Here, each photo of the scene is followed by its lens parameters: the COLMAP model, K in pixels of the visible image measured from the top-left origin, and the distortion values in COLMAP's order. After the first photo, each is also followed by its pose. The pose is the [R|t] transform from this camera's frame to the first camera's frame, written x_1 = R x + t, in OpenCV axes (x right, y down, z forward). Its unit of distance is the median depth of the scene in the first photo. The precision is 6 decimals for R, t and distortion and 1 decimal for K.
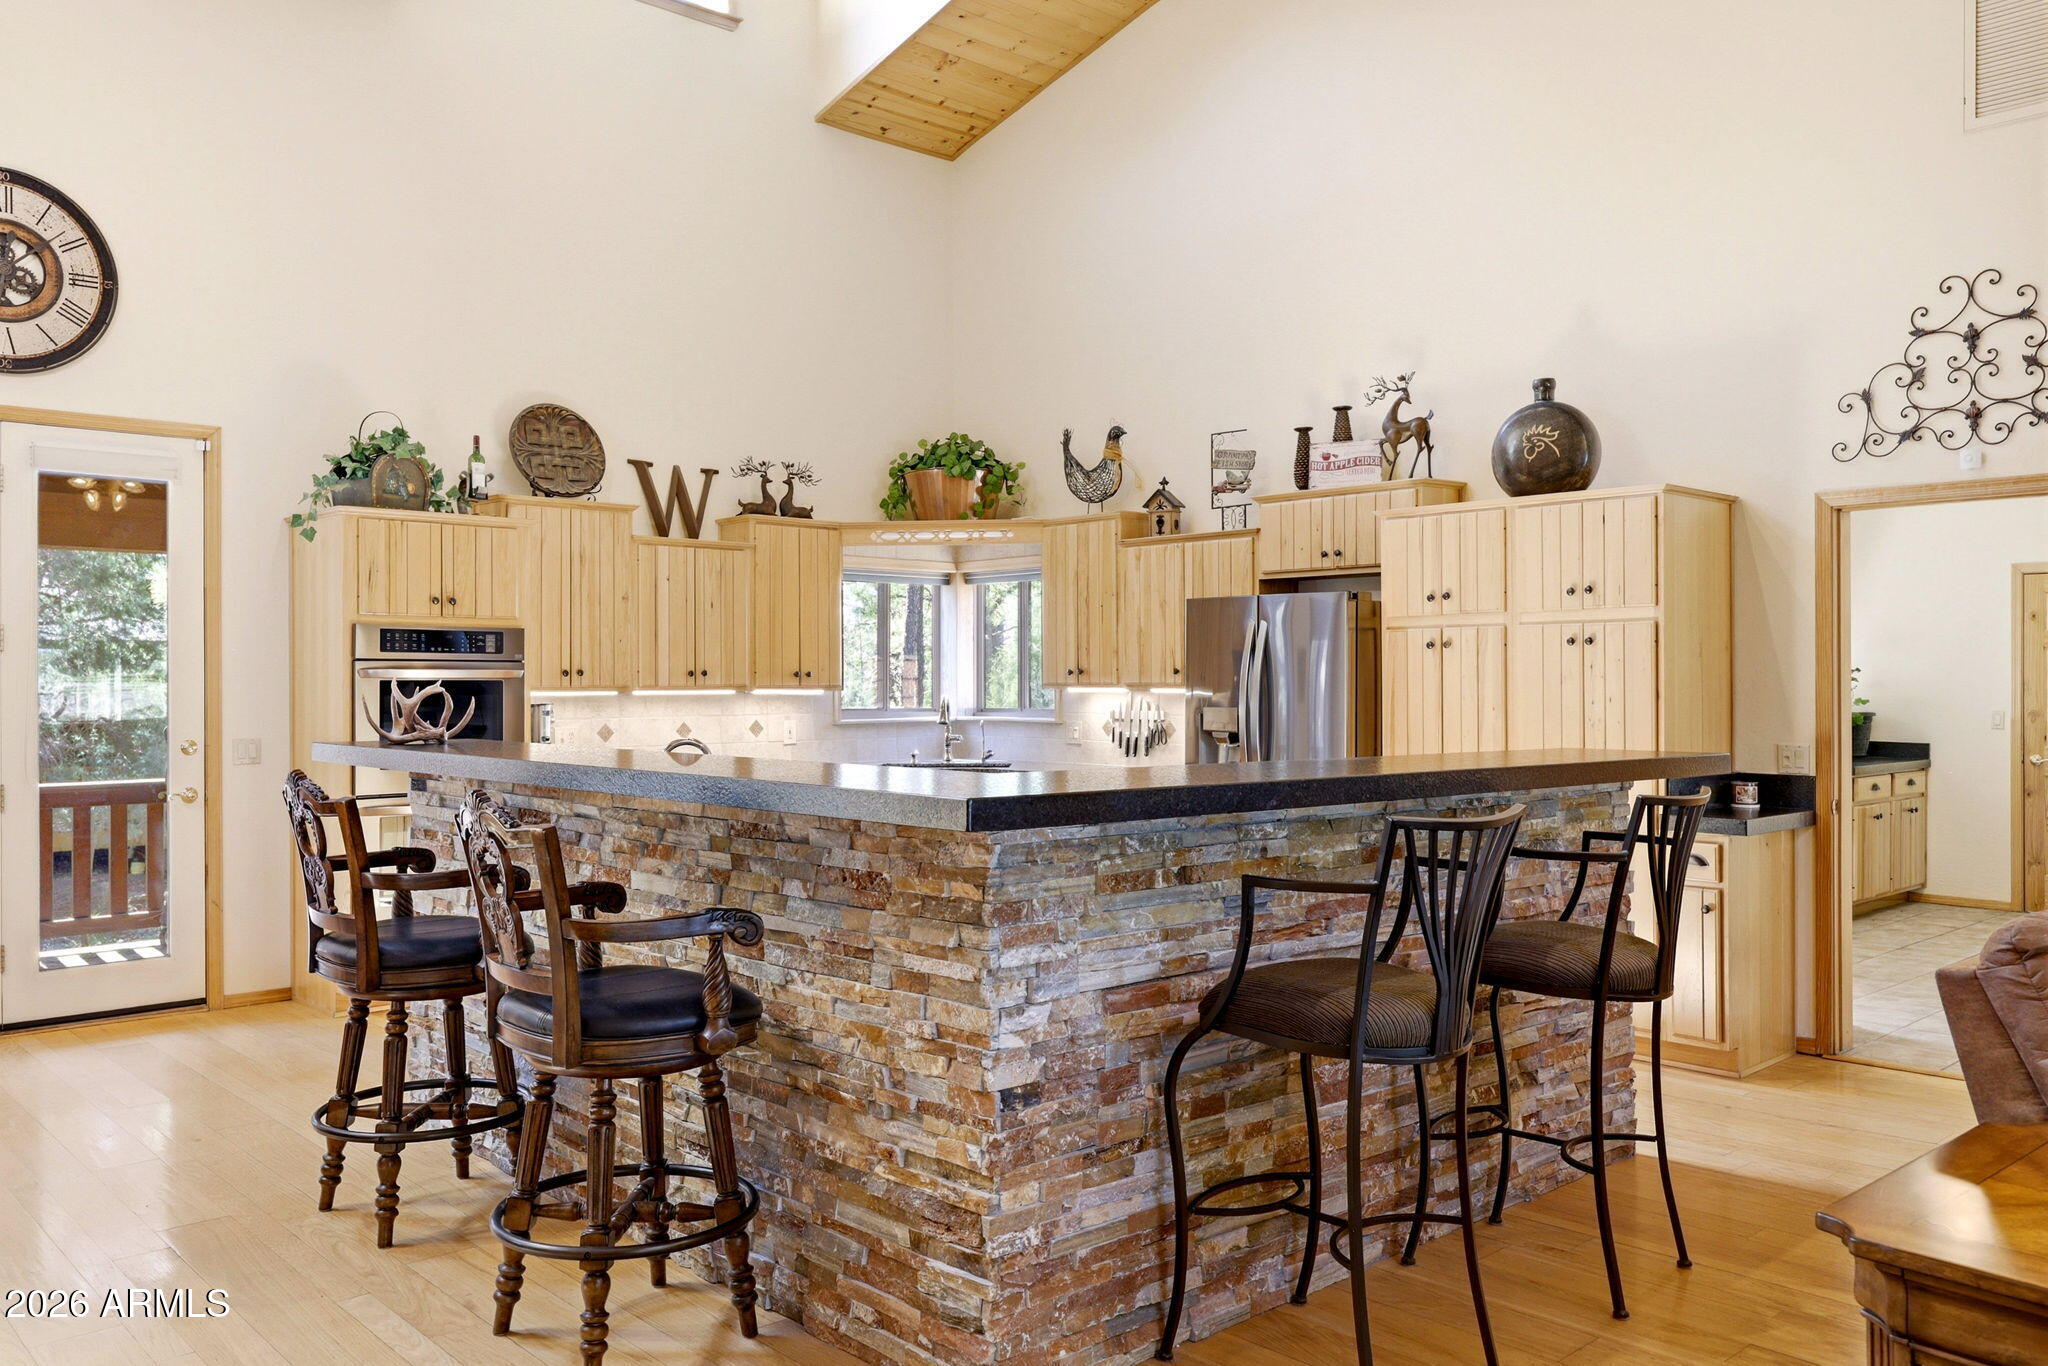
lens RADIAL K [[1590.1, 0, 1024.9], [0, 1590.1, 682.2], [0, 0, 1]] dist [0.002483, 0.001305]
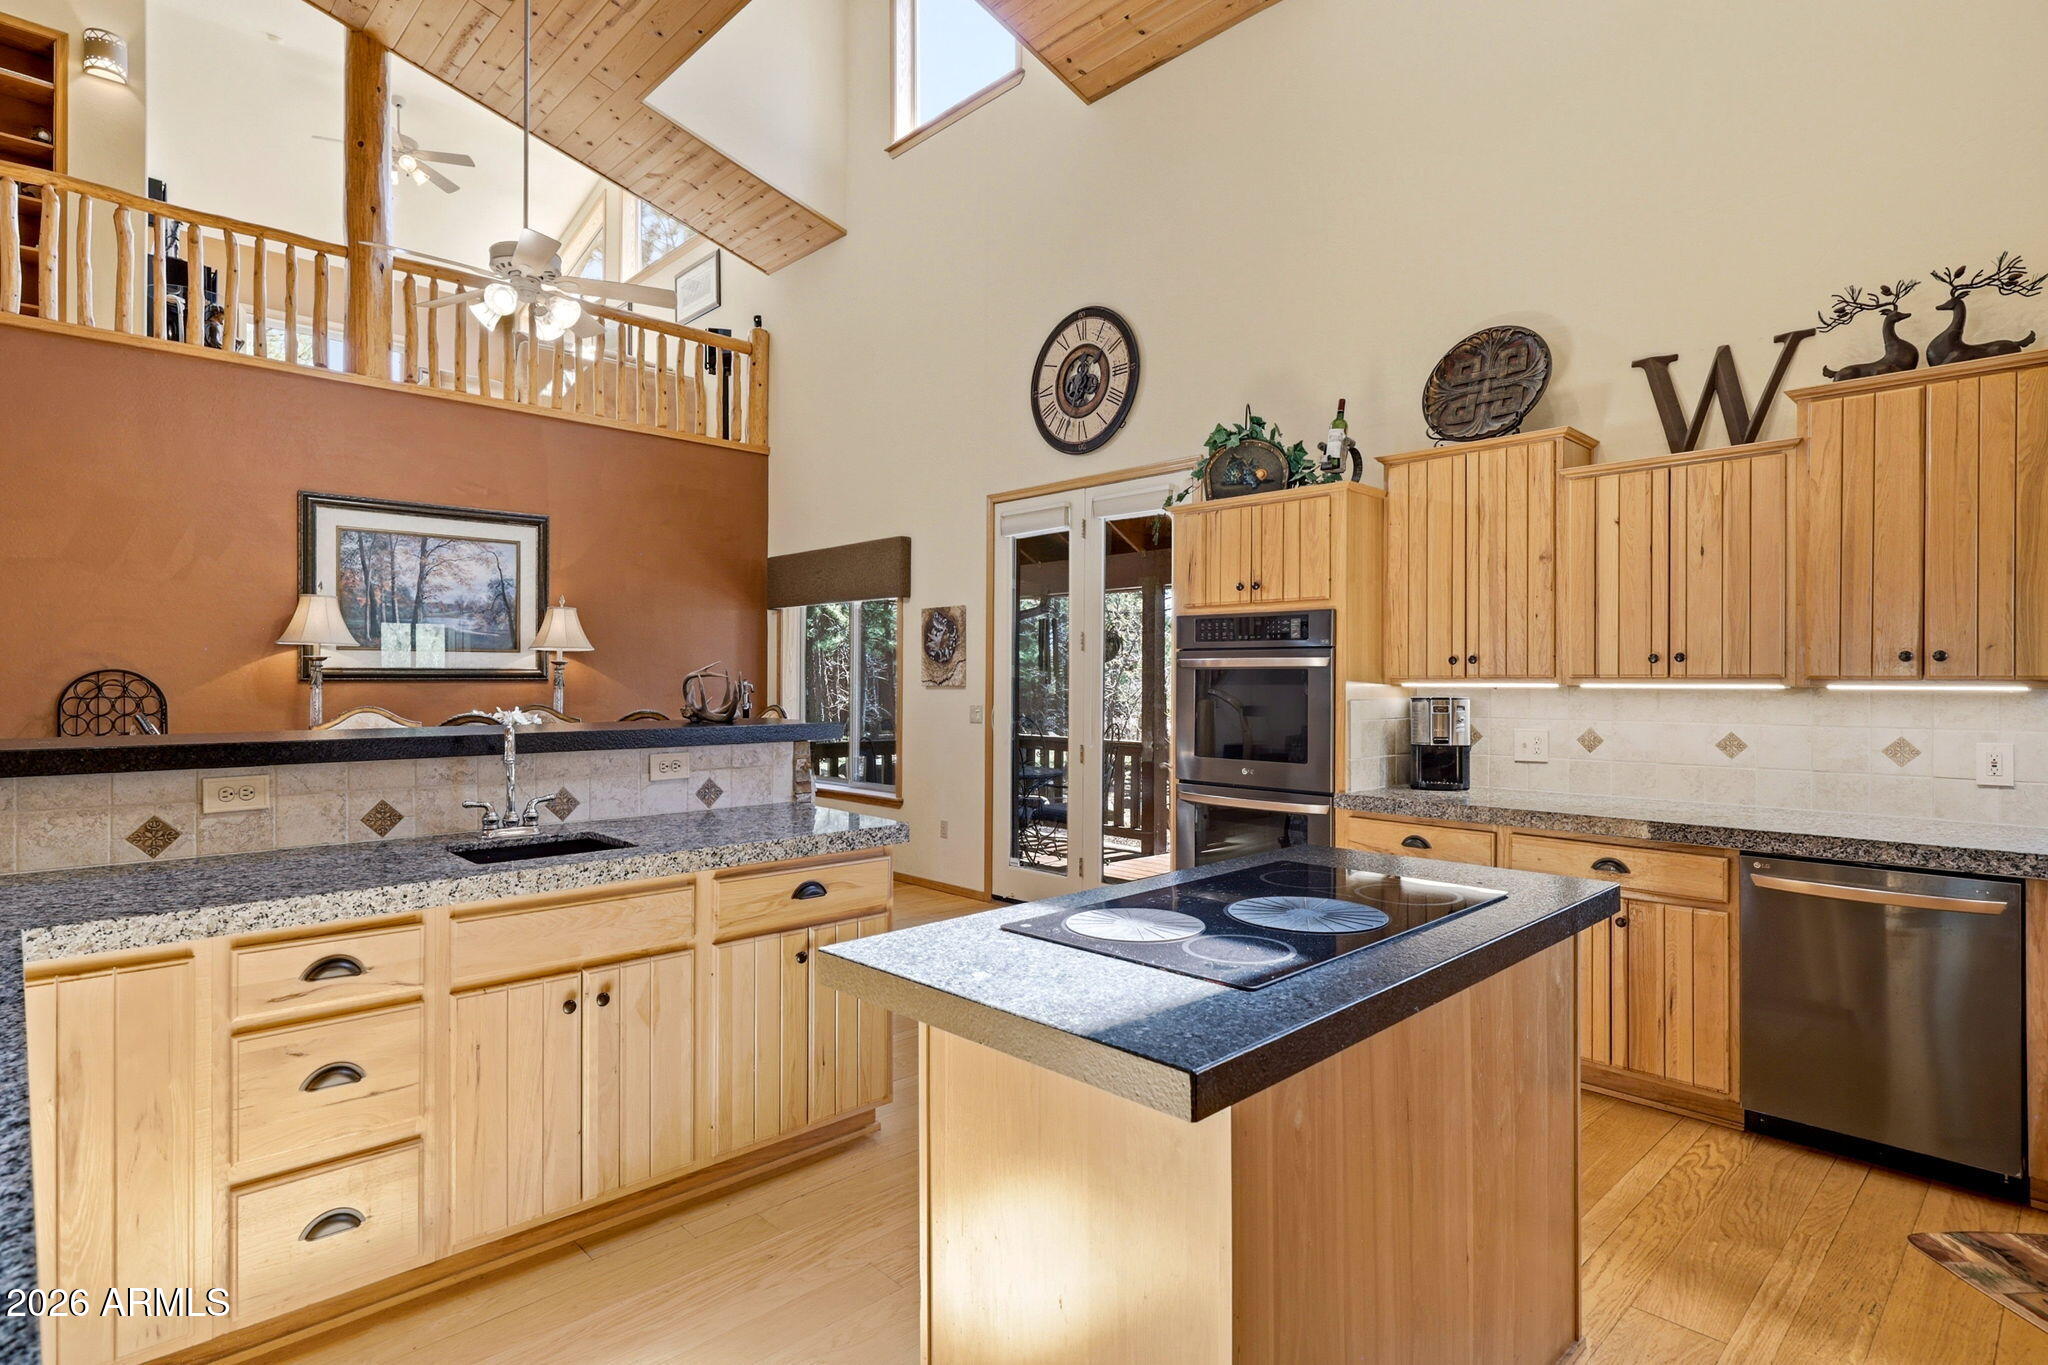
lens RADIAL K [[1035.9, 0, 1025.1], [0, 1035.9, 672.9], [0, 0, 1]] dist [0.002763, 0.000608]
pose [[0.031365, -0.005072, -0.999495, 0.224213], [-0.000492, 0.999987, -0.005090, 0.003450], [0.999508, 0.000652, 0.031362, 0.756661]]
